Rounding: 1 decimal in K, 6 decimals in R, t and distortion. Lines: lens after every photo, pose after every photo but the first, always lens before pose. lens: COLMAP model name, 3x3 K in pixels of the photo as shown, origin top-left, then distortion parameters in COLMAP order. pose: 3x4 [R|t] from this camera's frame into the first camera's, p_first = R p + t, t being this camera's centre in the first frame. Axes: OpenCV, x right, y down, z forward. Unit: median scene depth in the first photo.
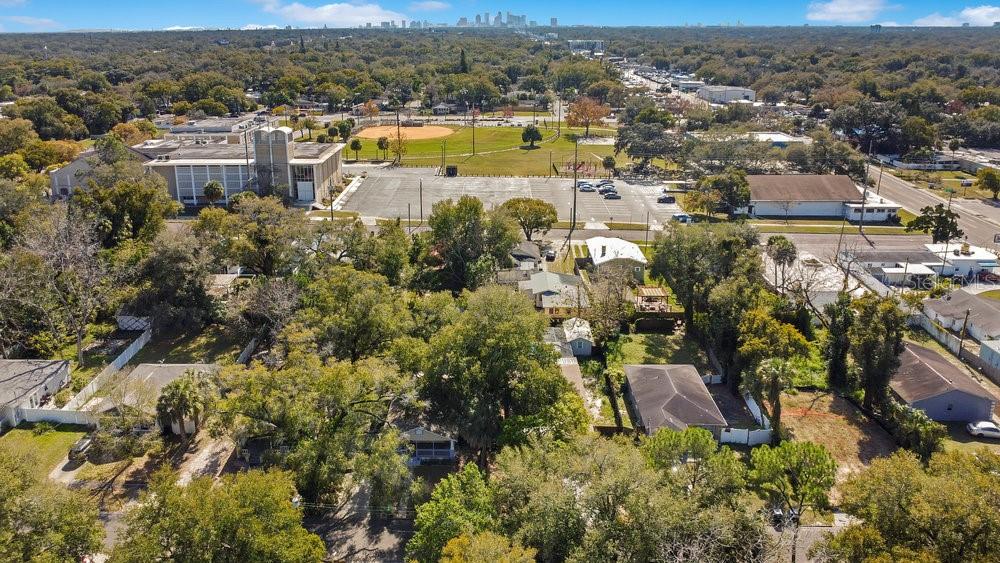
lens RADIAL K [[723.5, 0, 485.3], [0, 723.5, 249.9], [0, 0, 1]] dist [-0.033022, -0.001166]
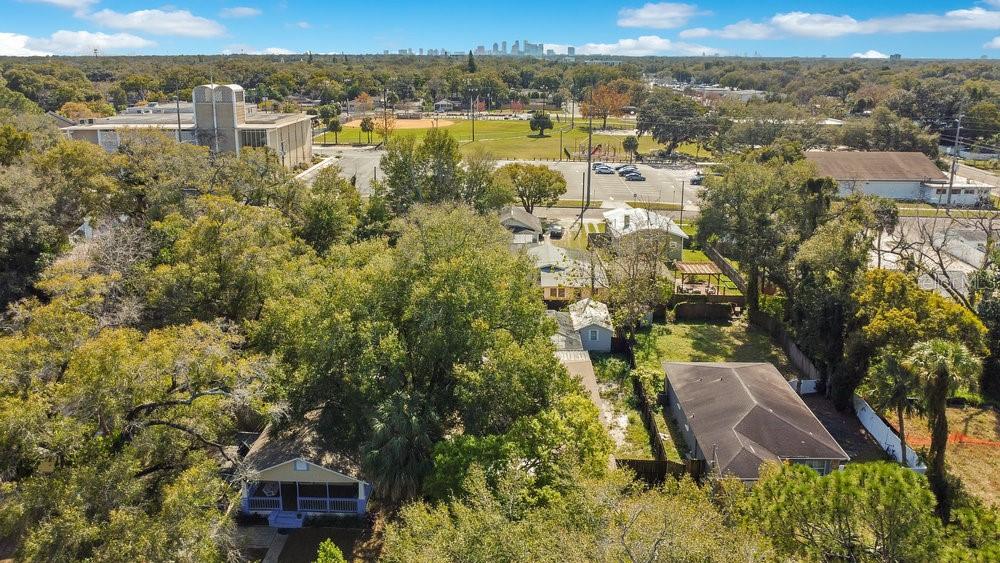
lens RADIAL K [[732.2, 0, 498.4], [0, 732.2, 237.0], [0, 0, 1]] dist [-0.031794, -0.003368]
pose [[0.999952, 0.008899, -0.004010, 0.042715], [-0.009116, 0.998293, -0.057687, 0.076293], [0.003490, 0.057721, 0.998327, 0.306684]]
